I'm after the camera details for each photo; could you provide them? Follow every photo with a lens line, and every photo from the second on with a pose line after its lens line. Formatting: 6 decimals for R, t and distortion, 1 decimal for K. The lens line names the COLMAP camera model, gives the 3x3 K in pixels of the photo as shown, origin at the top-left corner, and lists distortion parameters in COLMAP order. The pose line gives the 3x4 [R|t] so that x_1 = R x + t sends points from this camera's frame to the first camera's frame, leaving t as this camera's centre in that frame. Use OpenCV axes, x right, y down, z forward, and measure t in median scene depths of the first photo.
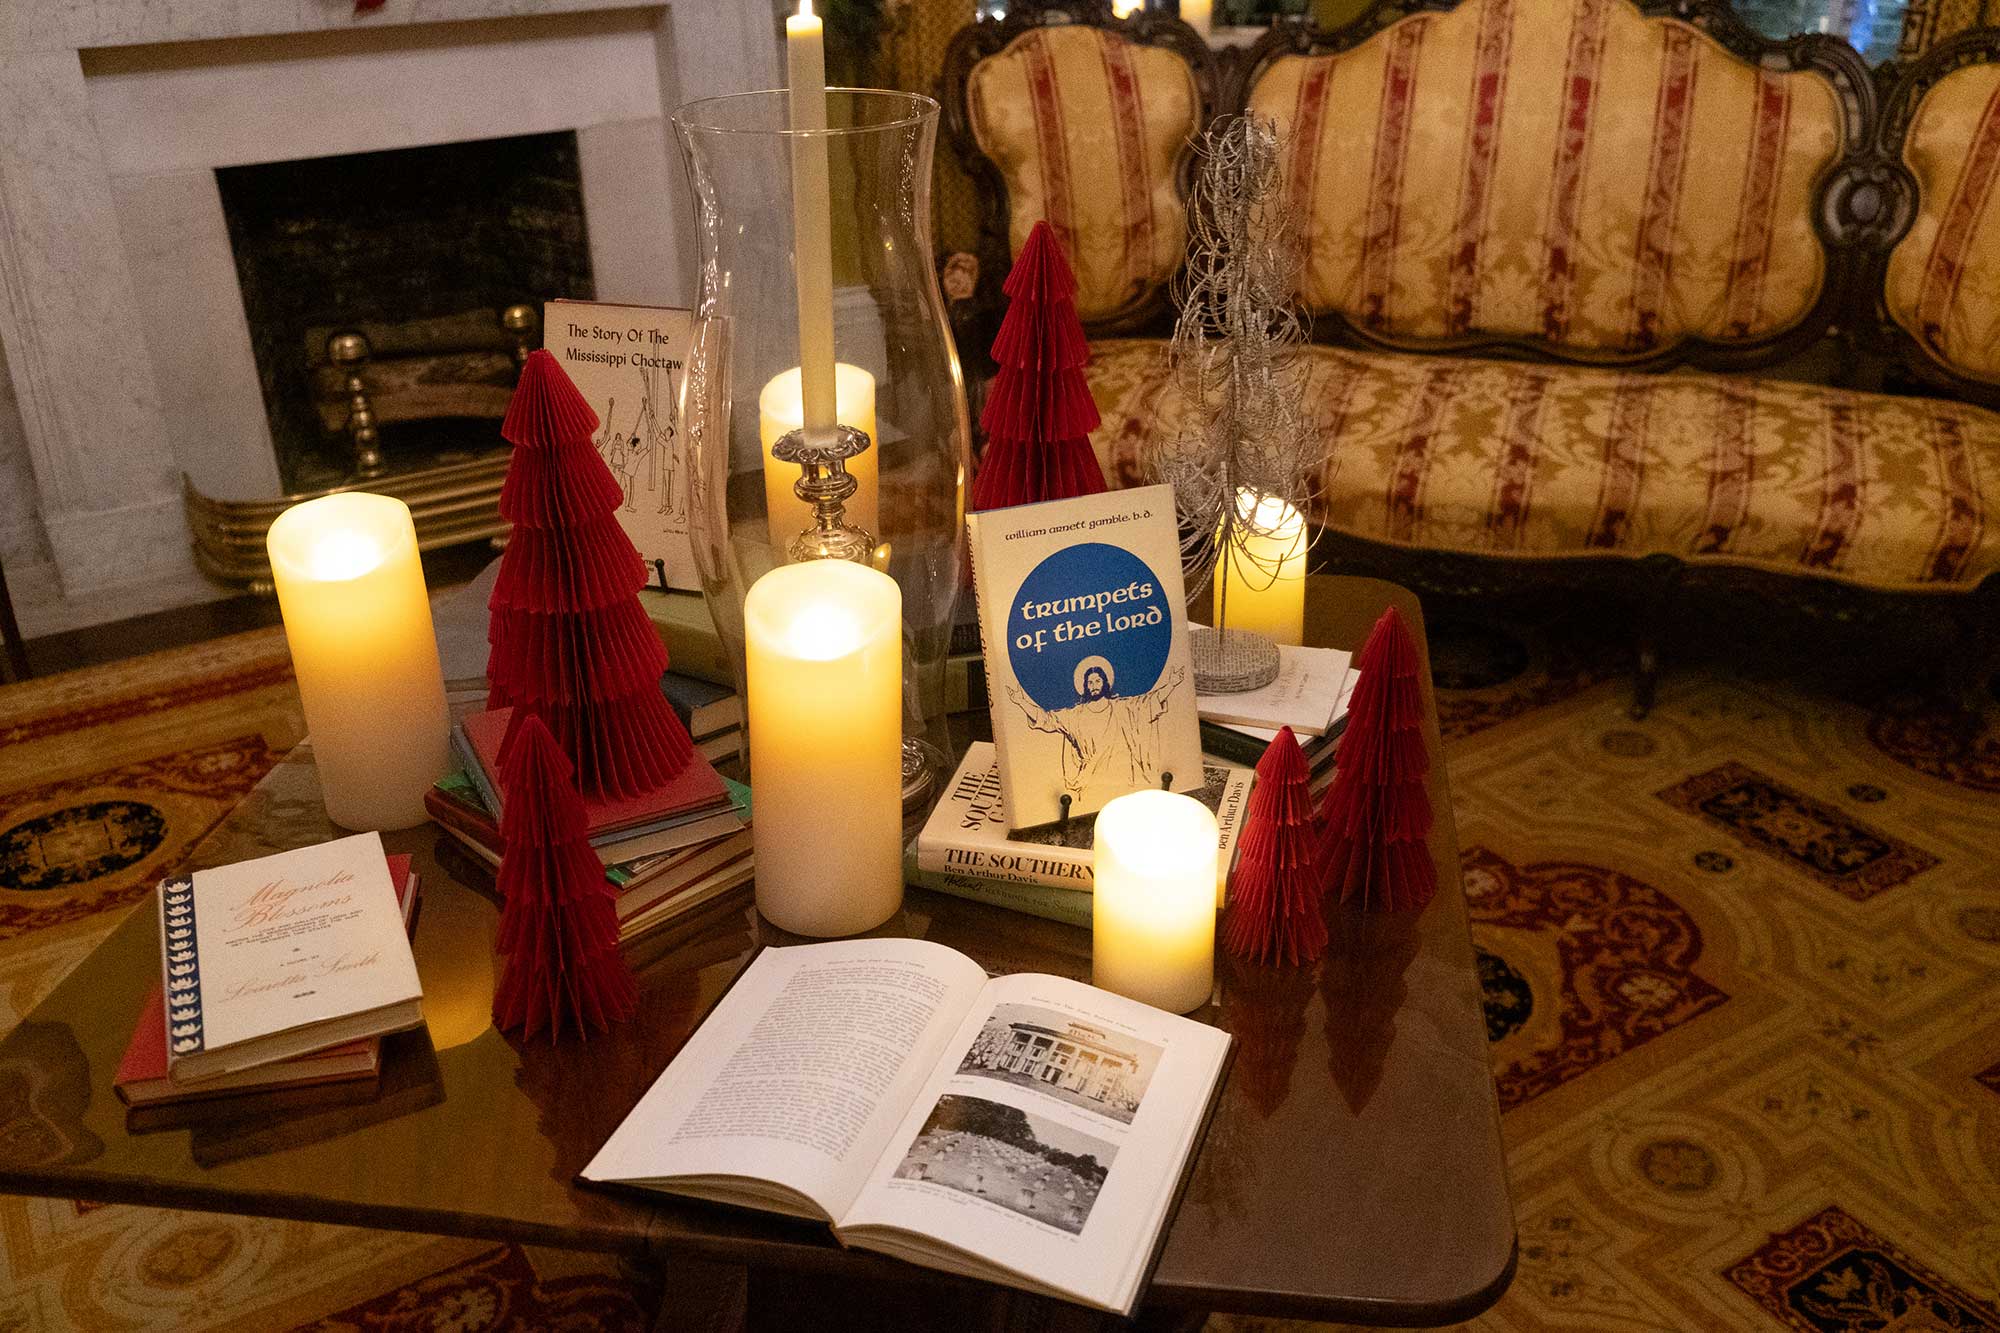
lens RADIAL K [[1734.6, 0, 1024.7], [0, 1734.6, 669.8], [0, 0, 1]] dist [0.005238, 0.000400]
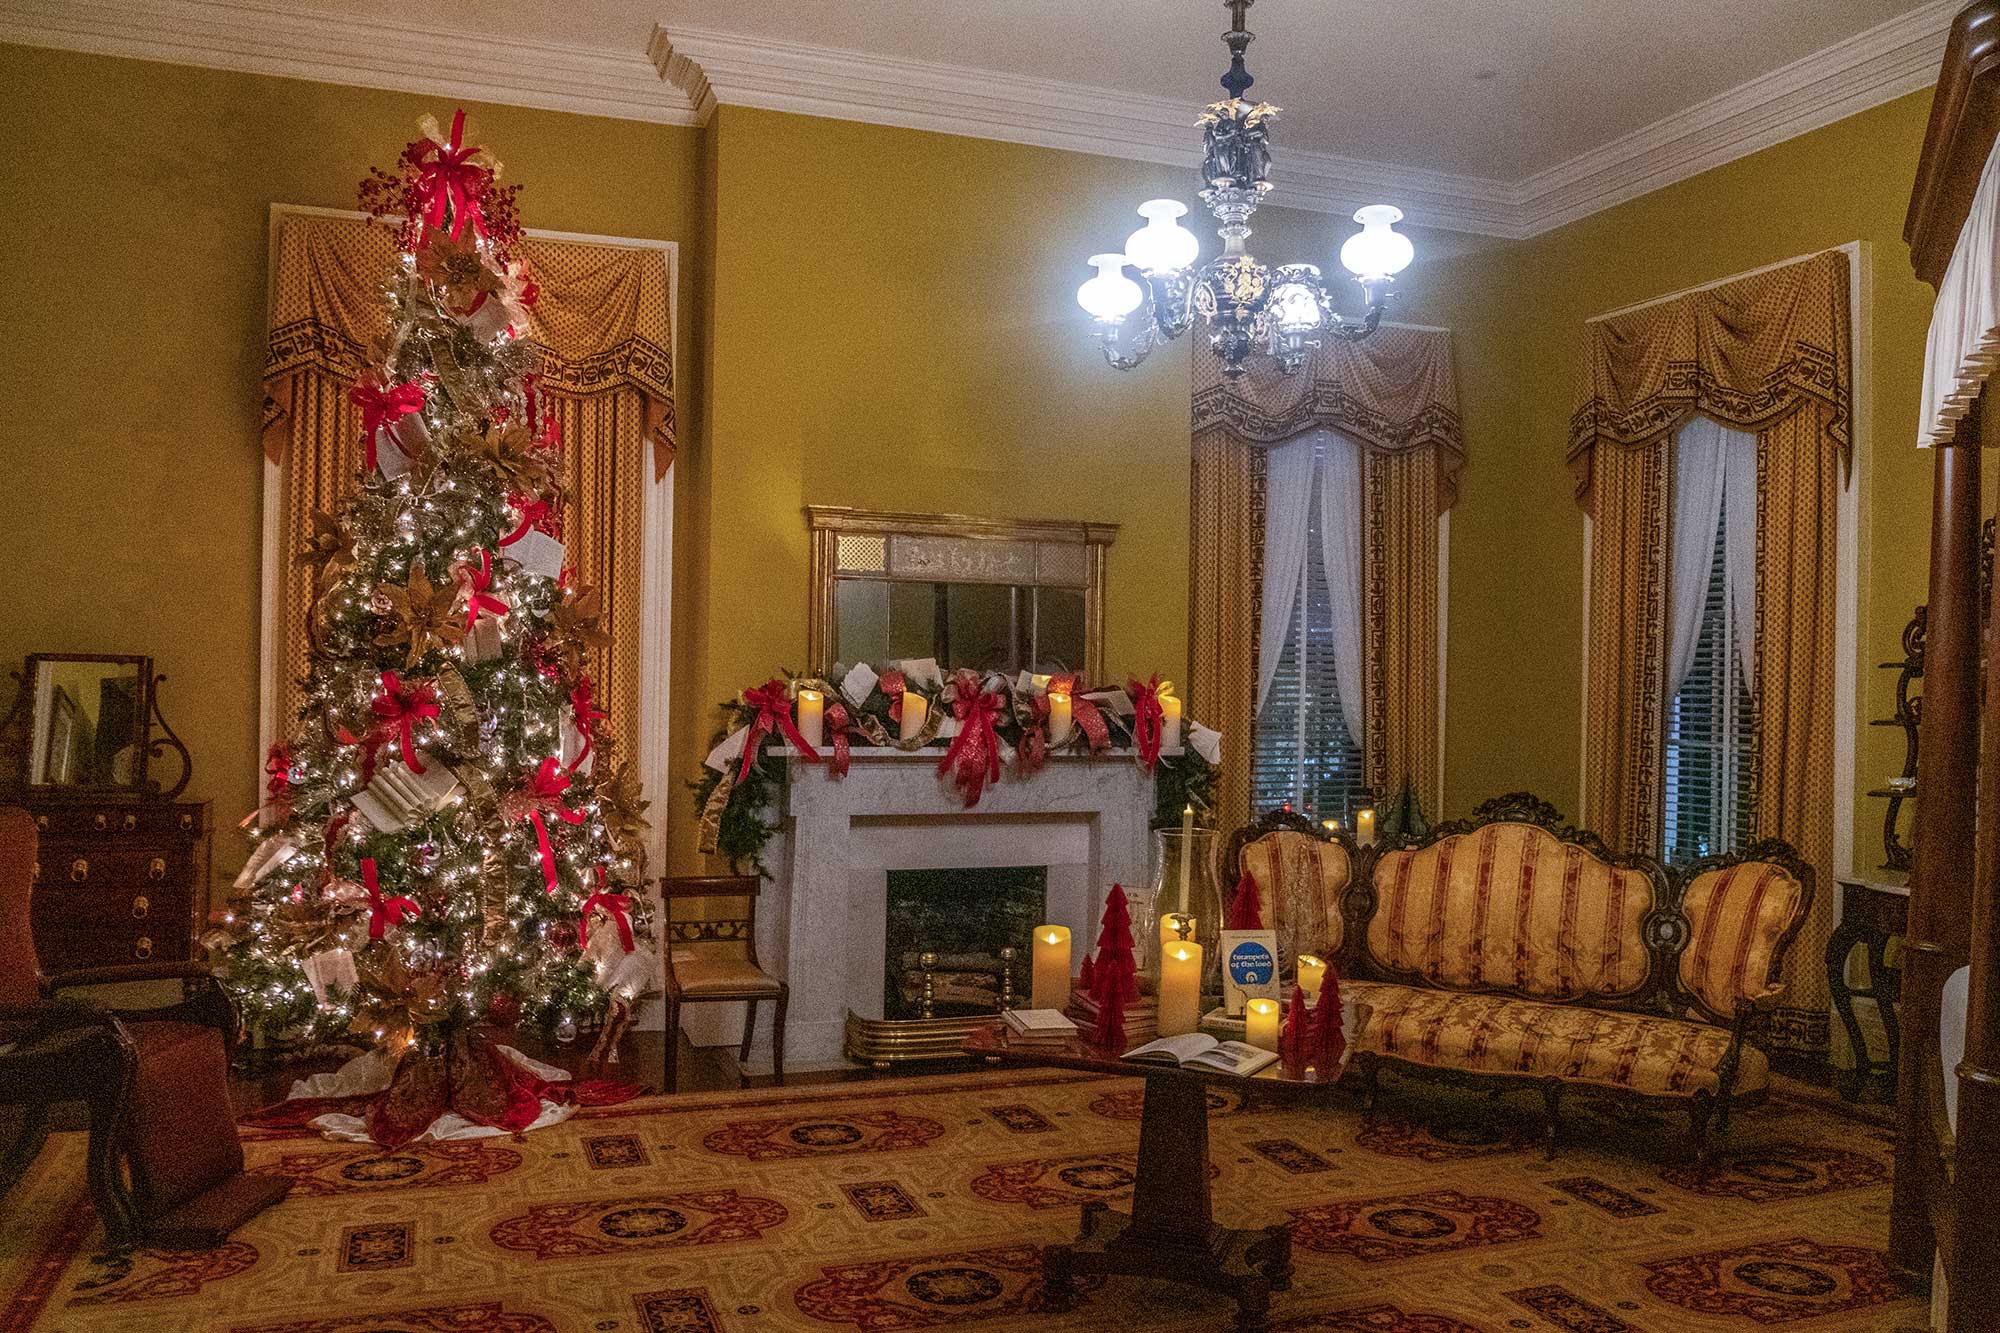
lens RADIAL K [[1734.6, 0, 1024.7], [0, 1734.6, 669.8], [0, 0, 1]] dist [0.005238, 0.000400]
pose [[0.983845, 0.041245, -0.174204, 0.075062], [-0.114196, 0.893999, -0.433272, 0.448149], [0.137868, 0.446166, 0.884267, -1.105715]]
